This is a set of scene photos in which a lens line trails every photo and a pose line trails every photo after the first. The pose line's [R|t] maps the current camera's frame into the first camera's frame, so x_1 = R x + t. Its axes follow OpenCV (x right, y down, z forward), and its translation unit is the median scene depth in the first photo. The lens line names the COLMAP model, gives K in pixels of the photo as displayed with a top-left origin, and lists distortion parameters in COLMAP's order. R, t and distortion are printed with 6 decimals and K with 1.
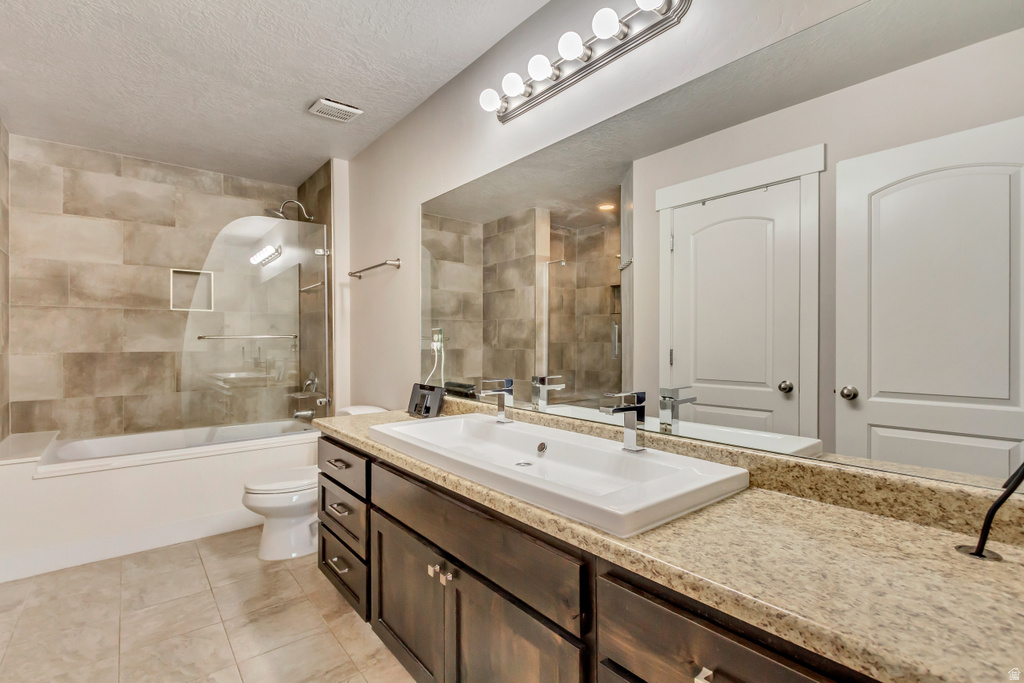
lens RADIAL K [[497.0, 0, 522.4], [0, 497.0, 338.9], [0, 0, 1]] dist [0.012791, -0.005856]
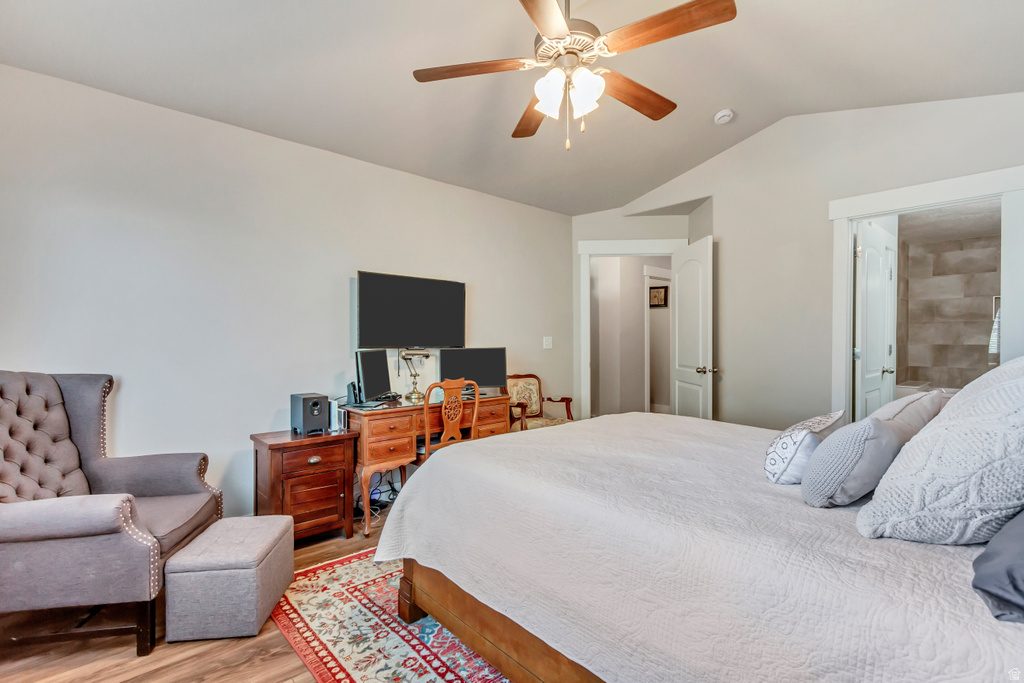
lens RADIAL K [[473.4, 0, 514.4], [0, 473.4, 345.9], [0, 0, 1]] dist [0.003932, -0.000538]
pose [[0.053810, 0.010923, -0.998491, 0.878324], [0.005189, 0.999924, 0.011218, 0.002818], [0.998538, -0.005785, 0.053750, -0.766788]]
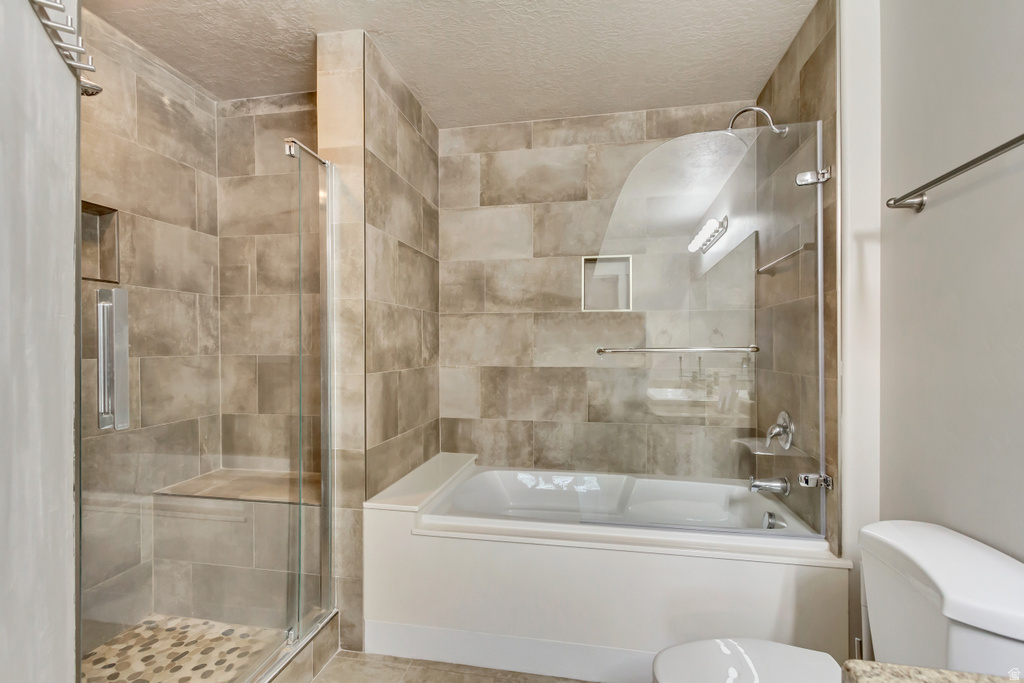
lens RADIAL K [[497.0, 0, 494.0], [0, 497.0, 351.7], [0, 0, 1]] dist [0.012791, -0.005856]
pose [[0.633691, 0.009955, -0.773522, -0.218149], [0.002158, 0.999891, 0.014637, -0.009845], [0.773583, -0.010945, 0.633601, 0.442263]]
